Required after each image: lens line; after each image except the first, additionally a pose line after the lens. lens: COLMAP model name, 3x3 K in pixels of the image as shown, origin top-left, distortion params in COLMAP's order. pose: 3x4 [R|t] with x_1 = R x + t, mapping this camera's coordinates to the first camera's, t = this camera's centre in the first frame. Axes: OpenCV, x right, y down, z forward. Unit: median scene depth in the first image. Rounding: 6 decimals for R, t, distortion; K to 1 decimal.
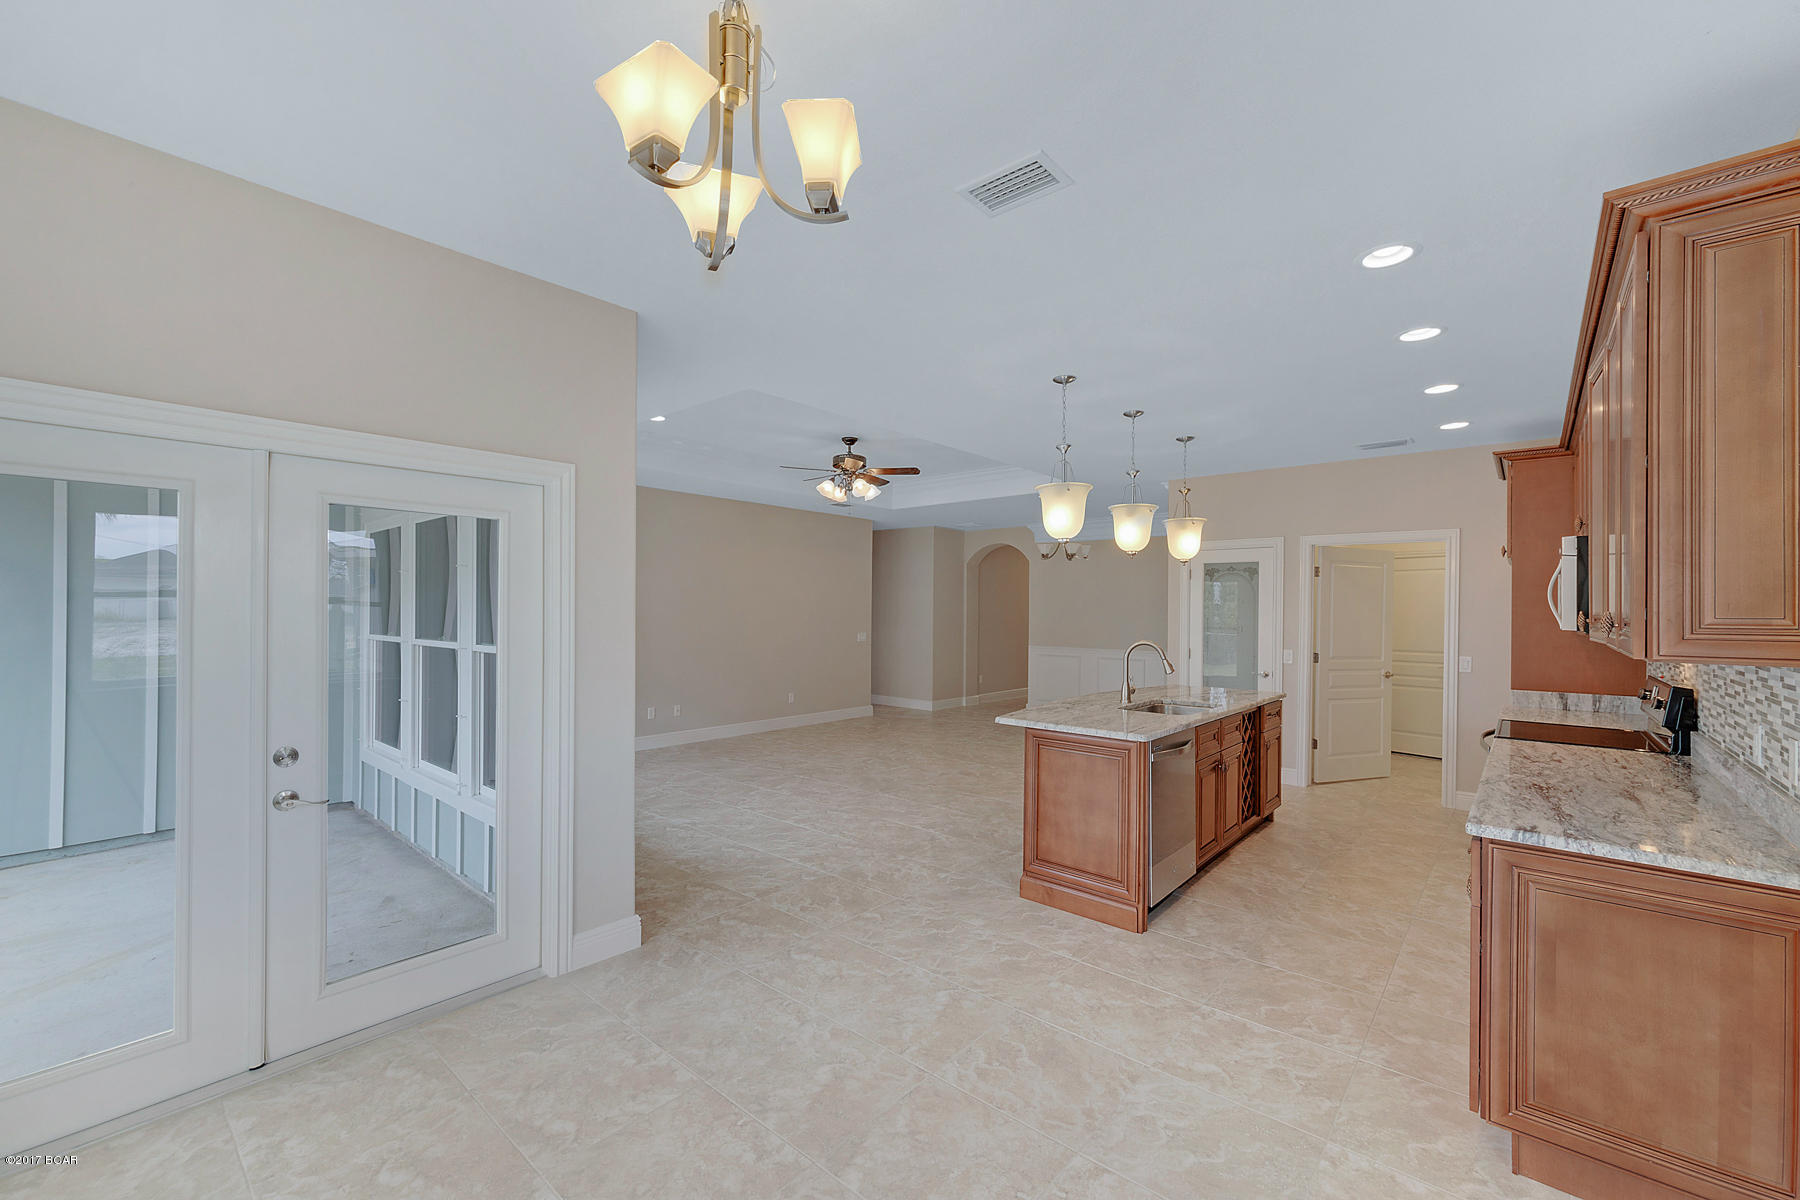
lens RADIAL K [[726.8, 0, 893.2], [0, 726.8, 620.1], [0, 0, 1]] dist [-0.000643, -0.000042]
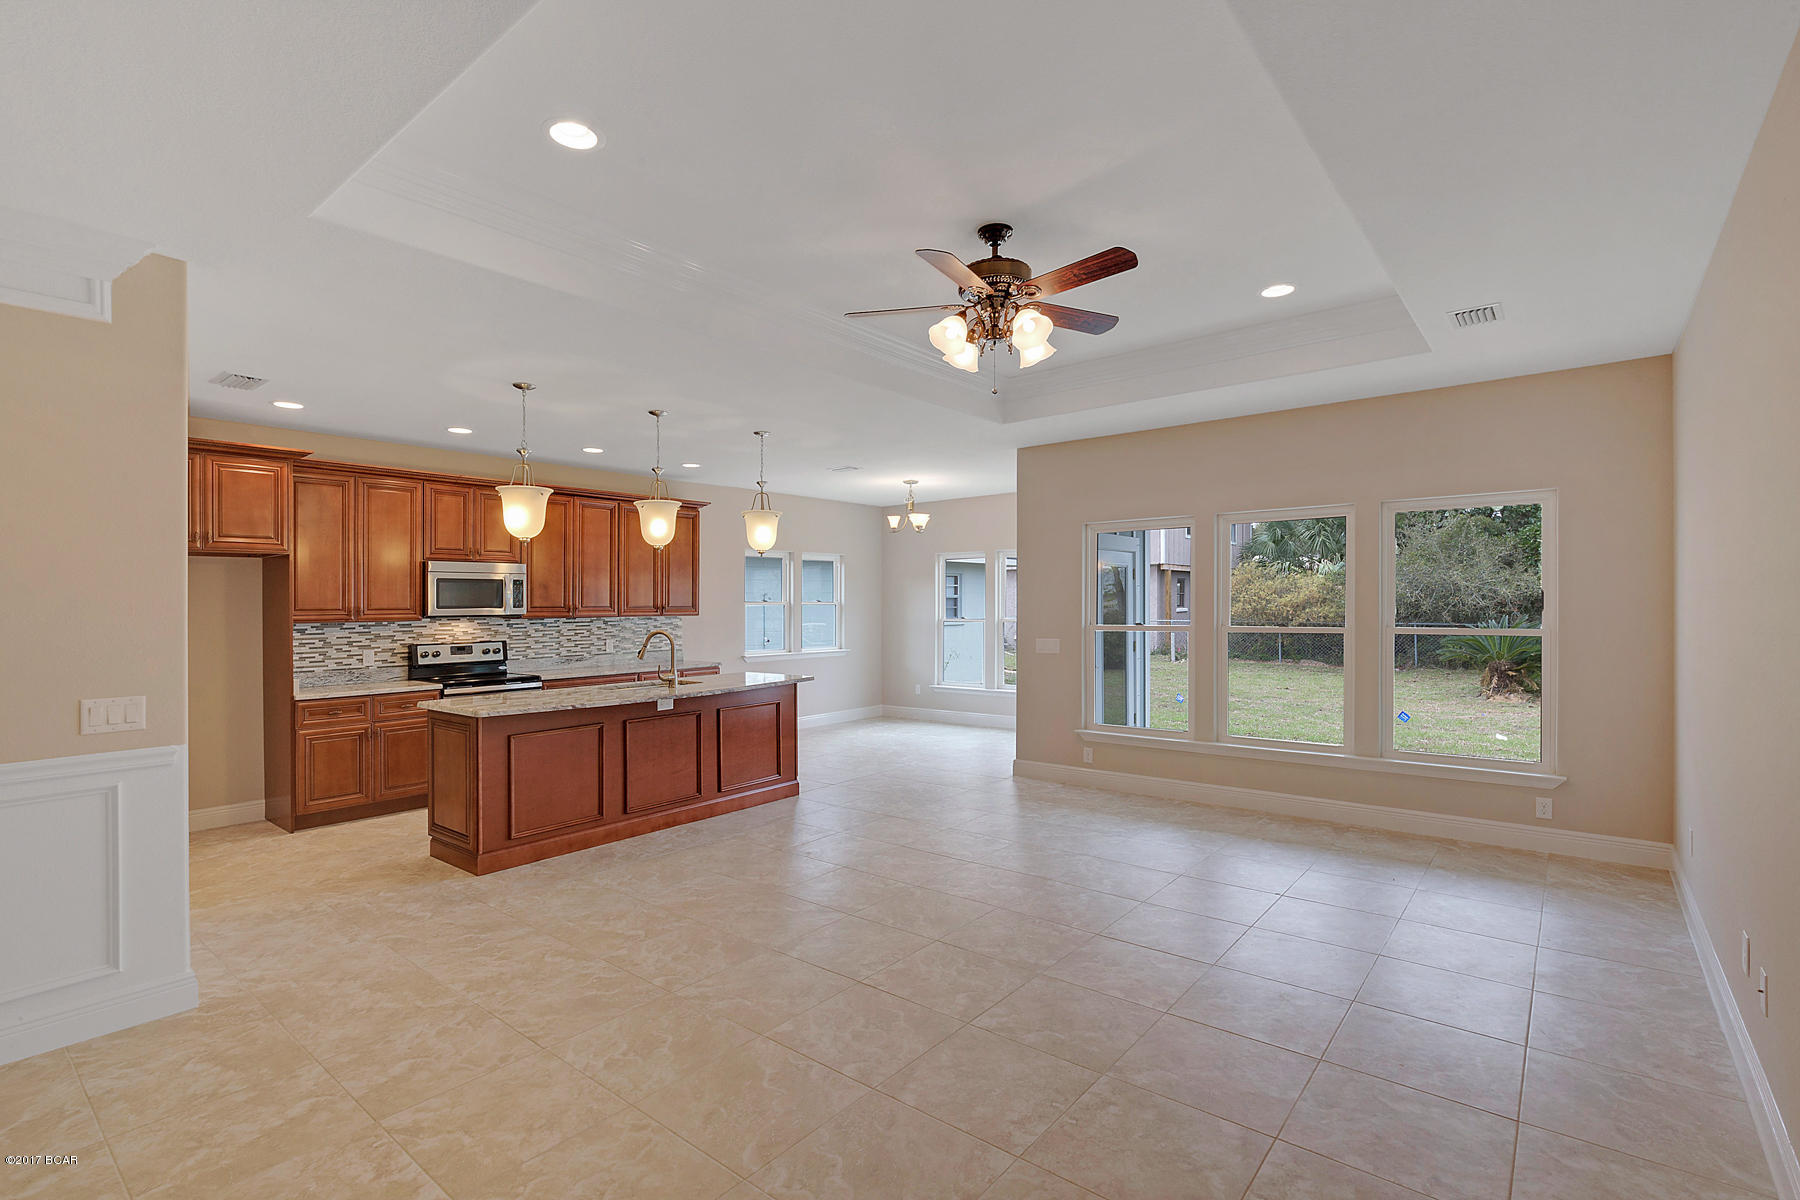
lens RADIAL K [[820.1, 0, 881.4], [0, 820.1, 597.0], [0, 0, 1]] dist [-0.001045, -0.000188]
pose [[-0.999902, 0.003009, -0.013643, 0.024813], [0.002957, 0.999988, 0.003803, -0.024542], [0.013654, 0.003762, -0.999900, 2.202305]]
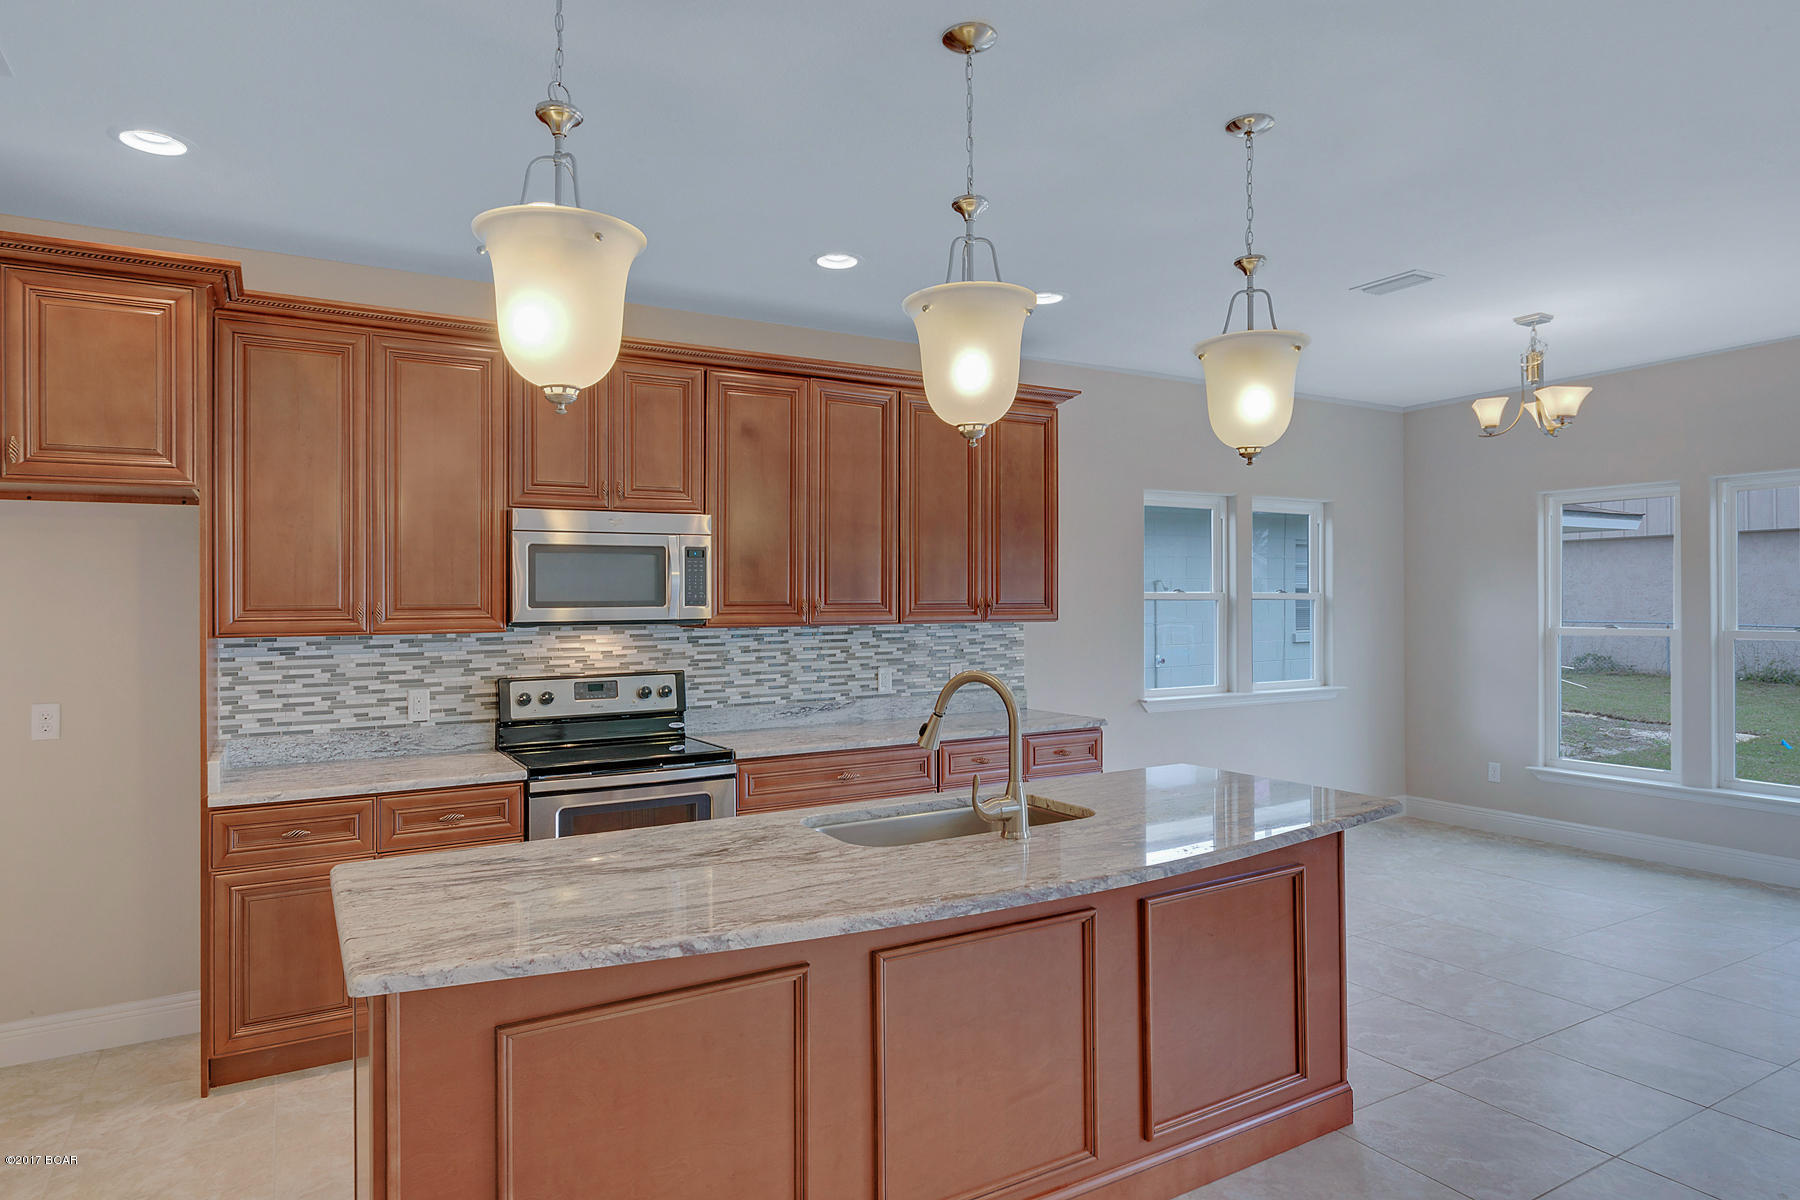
lens RADIAL K [[1034.7, 0, 894.8], [0, 1034.7, 589.9], [0, 0, 1]] dist [0.004261, 0.000445]
pose [[-0.943633, 0.006907, 0.330922, 0.198097], [0.007901, 0.999967, 0.001658, -0.015002], [-0.330900, 0.004179, -0.943657, 1.506551]]
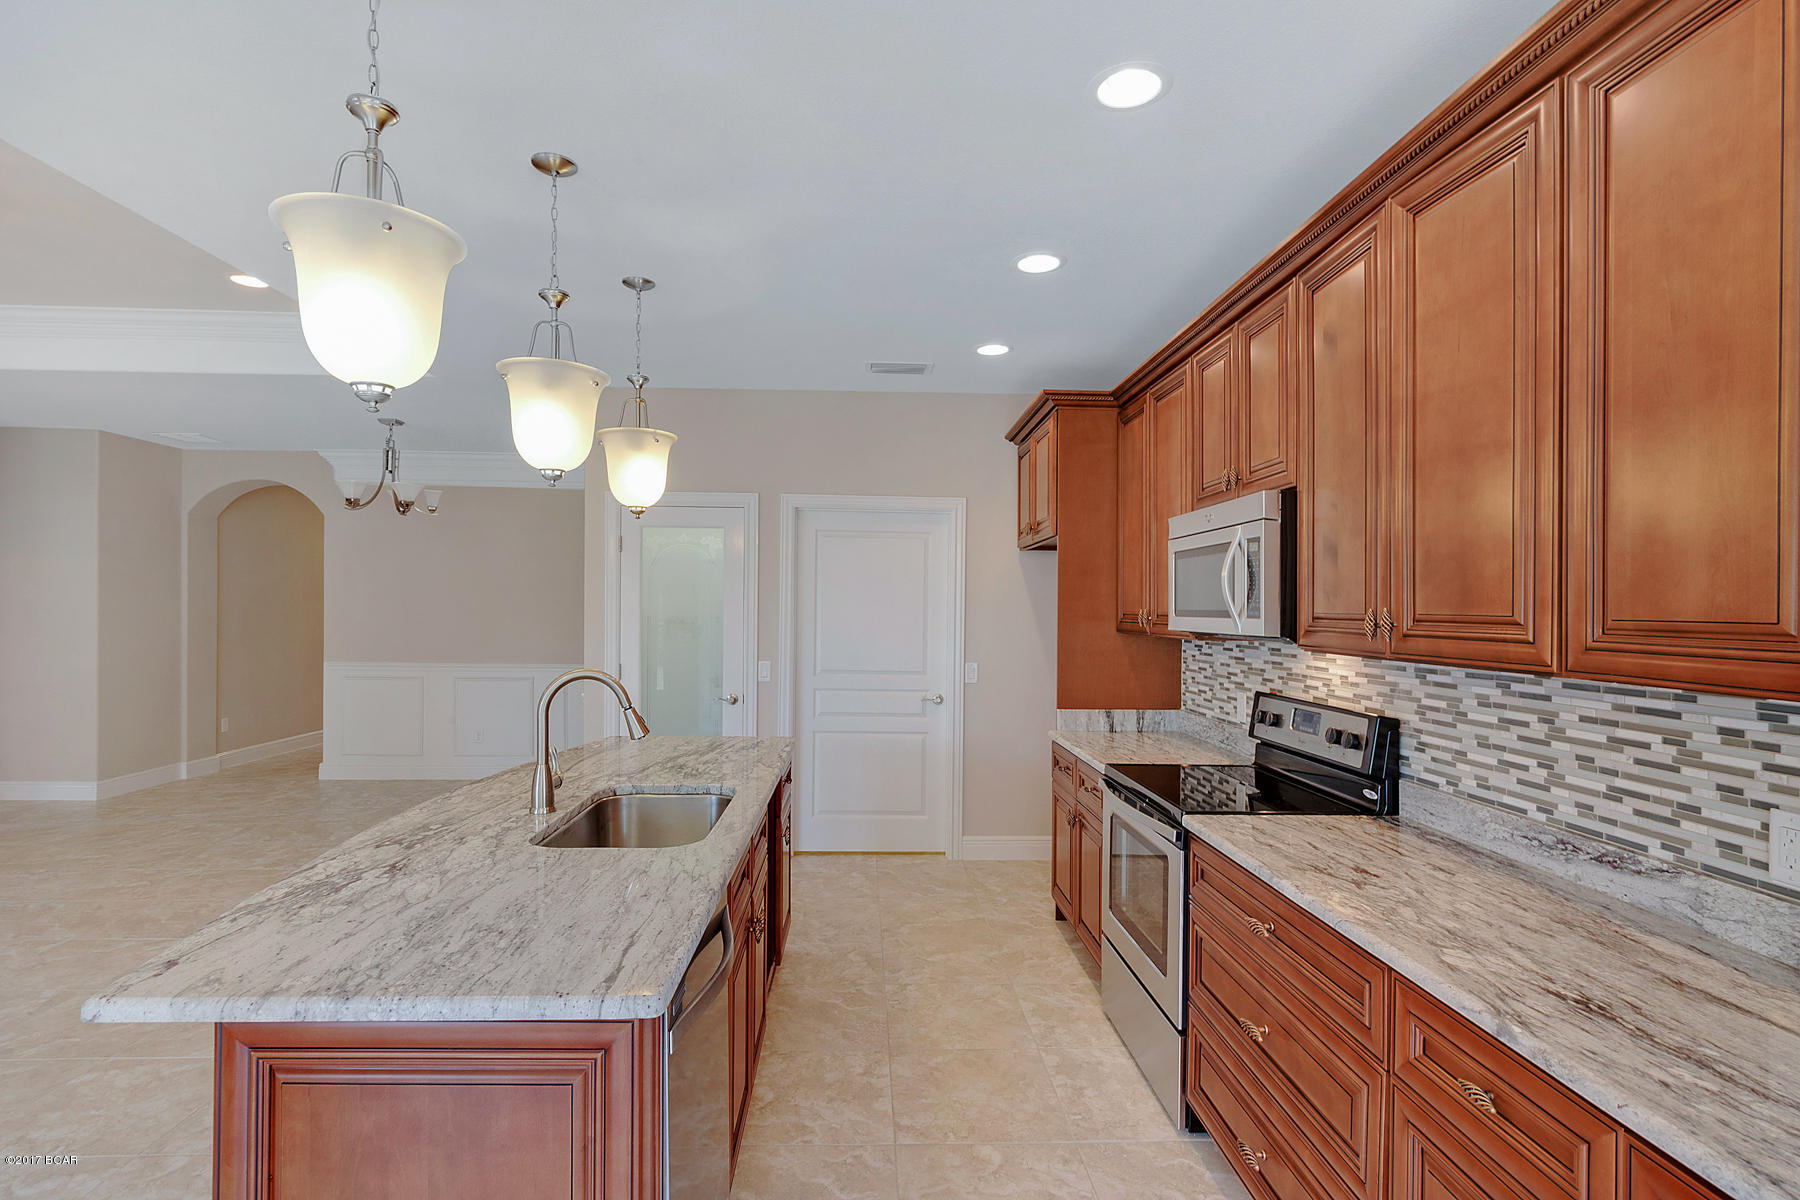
lens RADIAL K [[858.4, 0, 893.0], [0, 858.4, 611.9], [0, 0, 1]] dist [-0.002776, 0.000047]
pose [[0.728245, -0.003503, 0.685308, 0.117814], [0.004627, 0.999989, 0.000195, -0.006021], [-0.685302, 0.003028, 0.728253, 0.469151]]
